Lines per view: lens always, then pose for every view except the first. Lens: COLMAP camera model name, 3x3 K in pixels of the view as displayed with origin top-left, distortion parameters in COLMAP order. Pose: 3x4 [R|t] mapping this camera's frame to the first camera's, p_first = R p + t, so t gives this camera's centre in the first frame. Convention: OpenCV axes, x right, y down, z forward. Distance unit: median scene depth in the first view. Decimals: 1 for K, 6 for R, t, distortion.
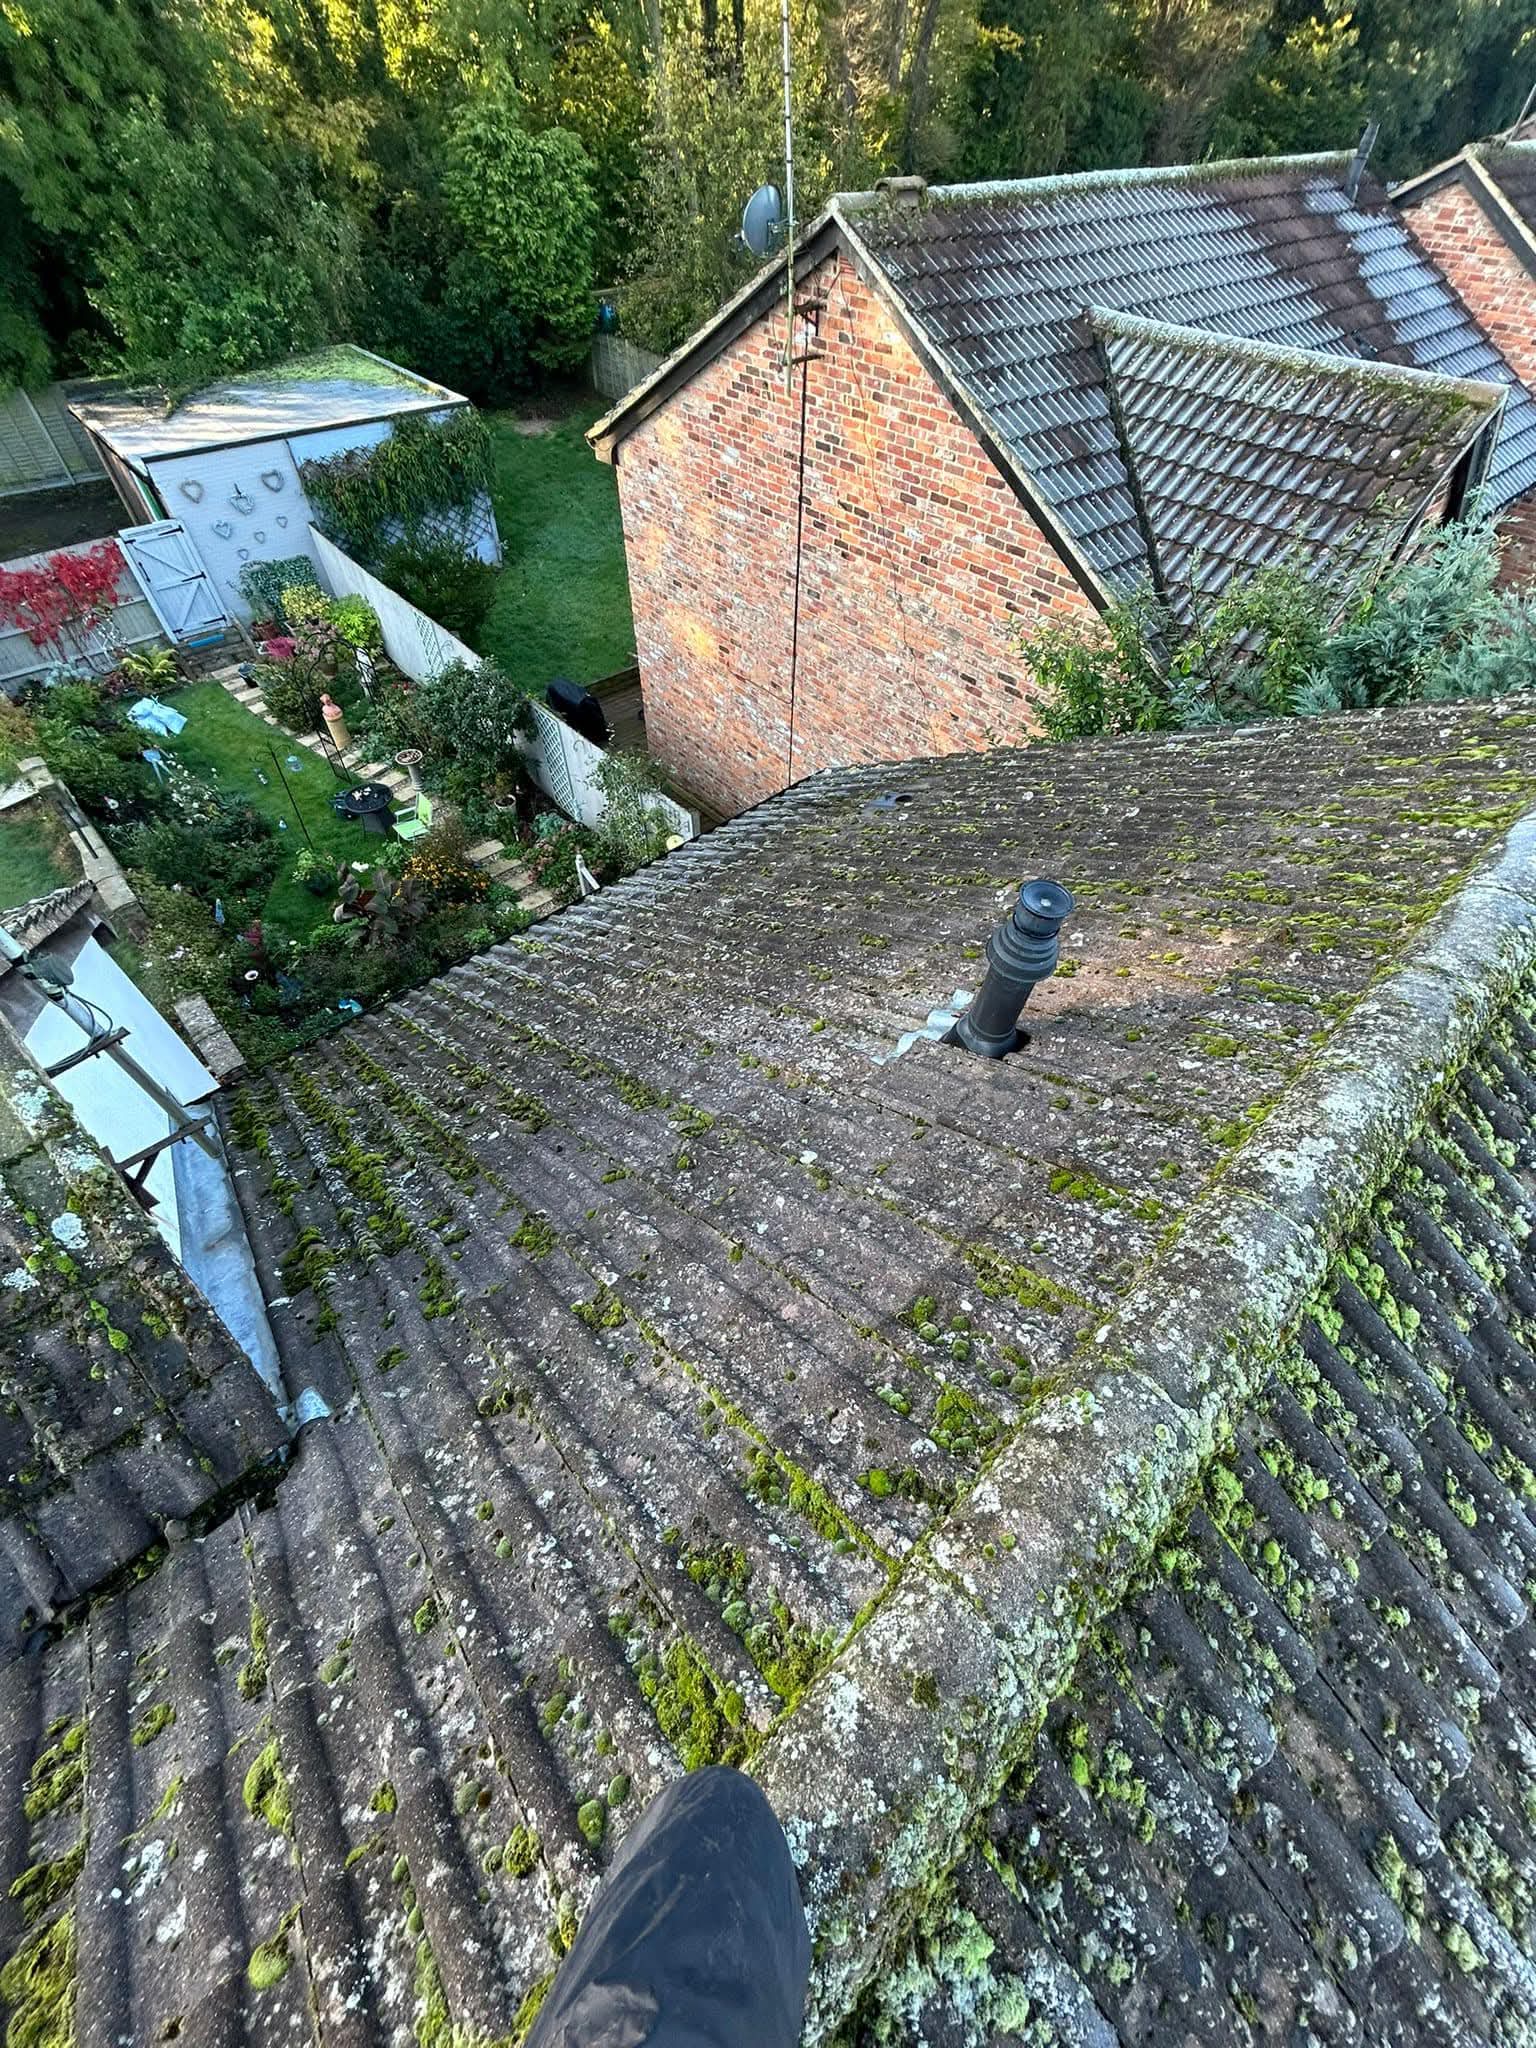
lens RADIAL K [[828.5, 0, 769.2], [0, 828.5, 1030.6], [0, 0, 1]] dist [-0.003656, -0.000177]
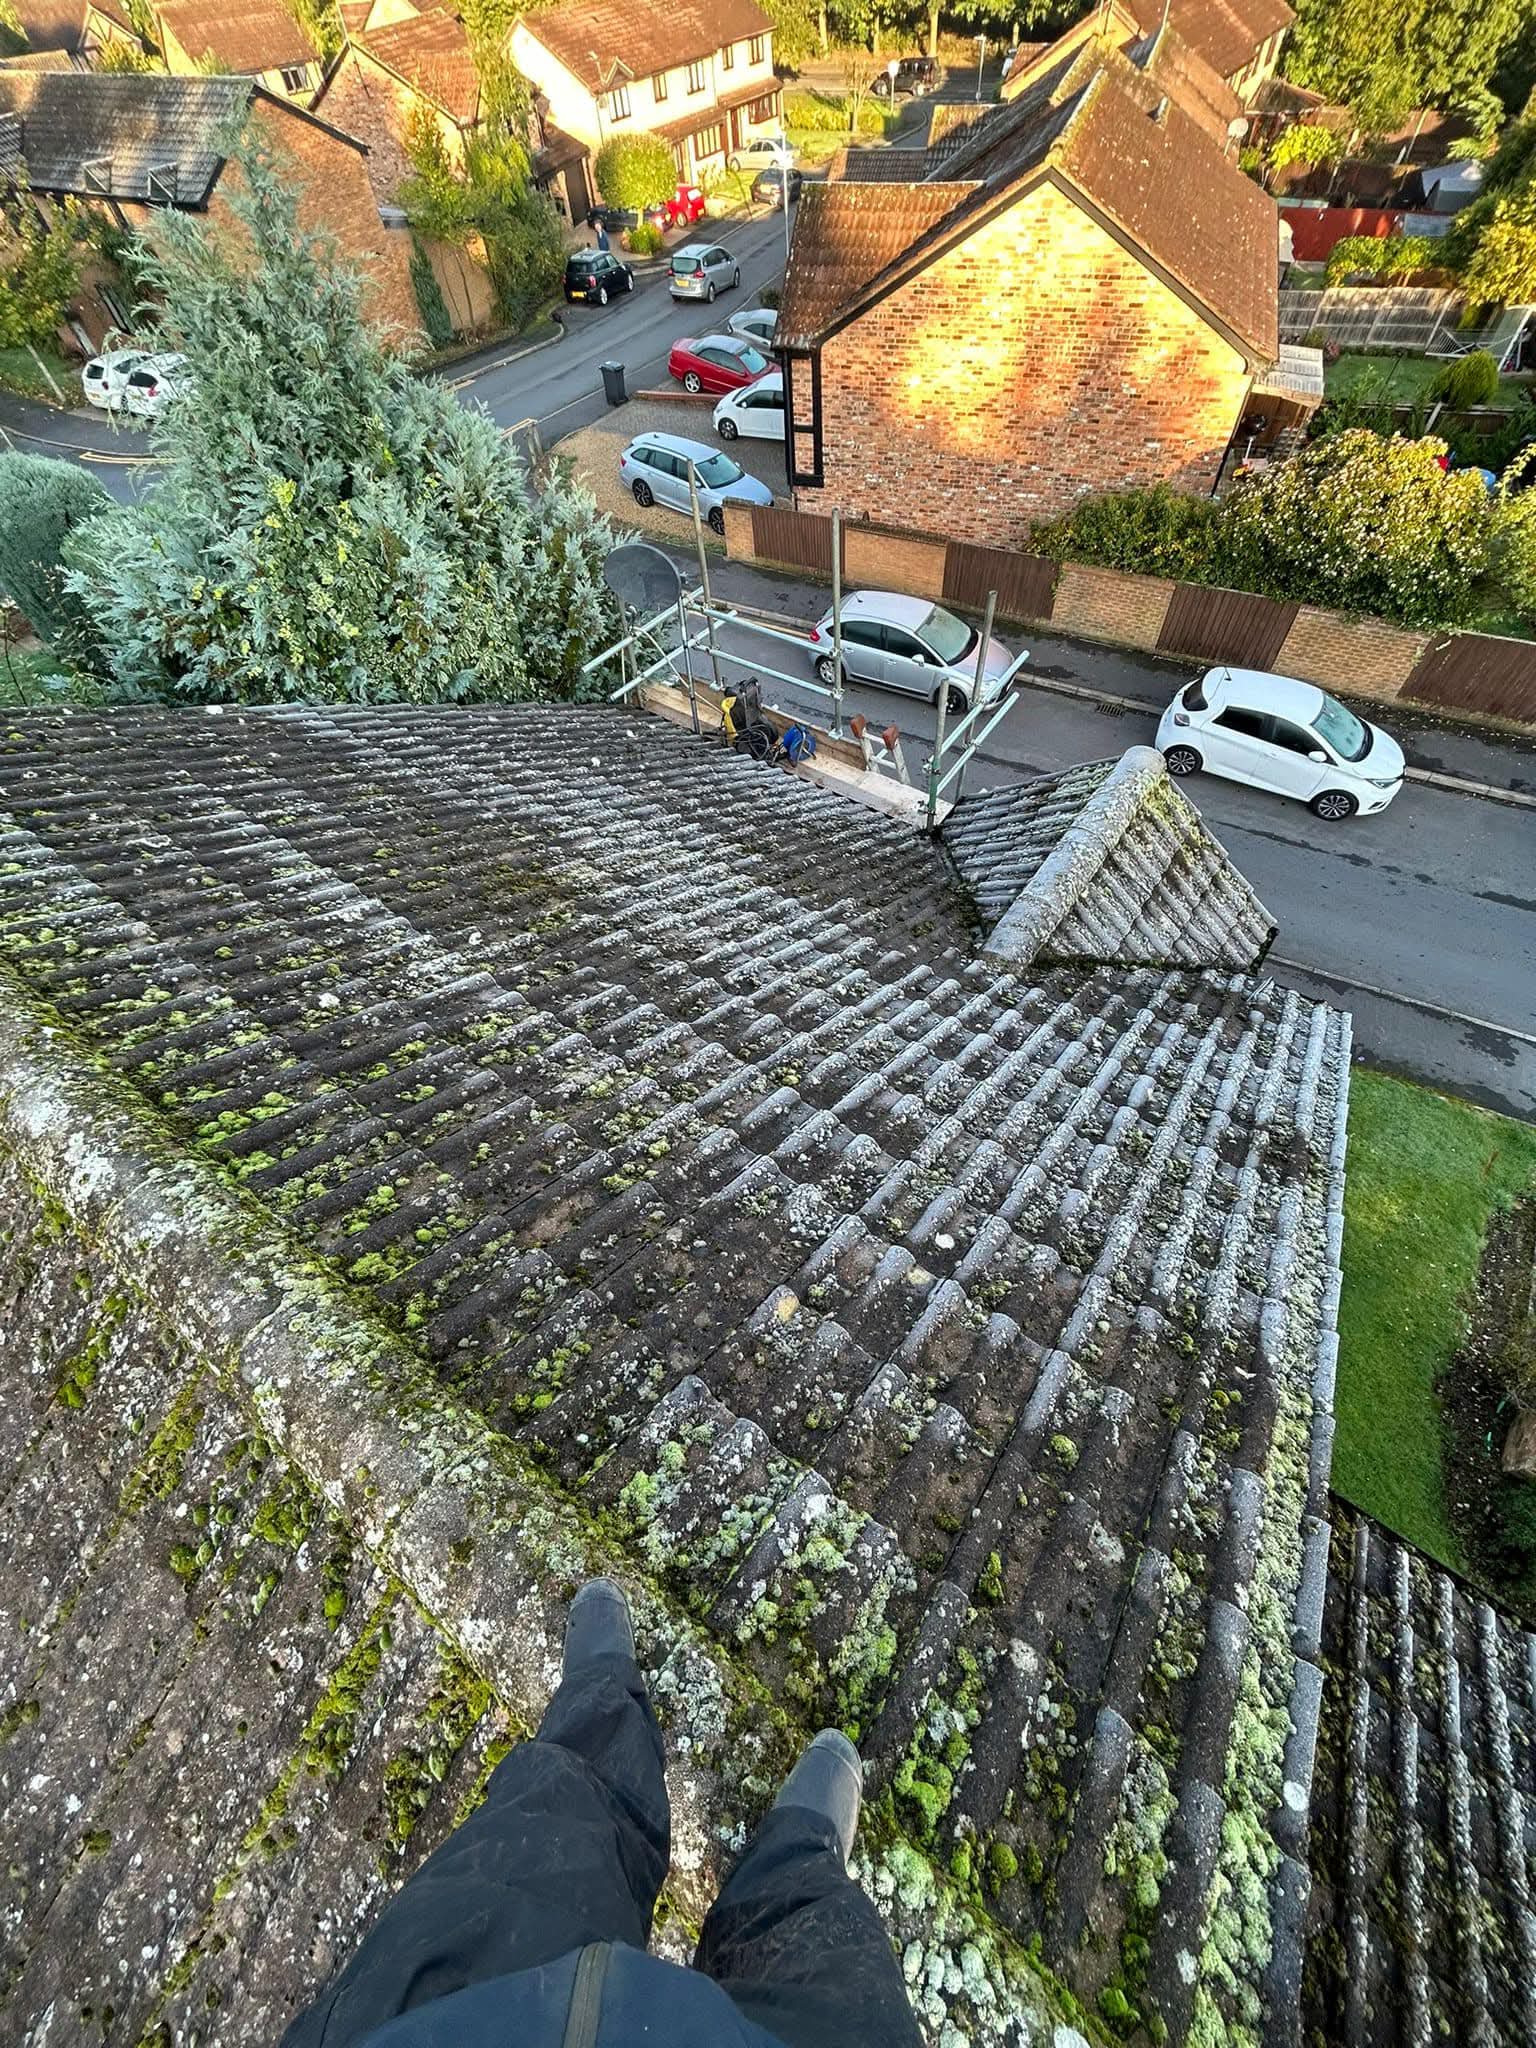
lens RADIAL K [[828.5, 0, 769.2], [0, 828.5, 1030.6], [0, 0, 1]] dist [-0.003656, -0.000177]
pose [[-0.184438, -0.812188, 0.553475, 0.045465], [0.791690, 0.210935, 0.573353, 0.235302], [-0.582417, 0.543928, 0.604096, -0.268078]]
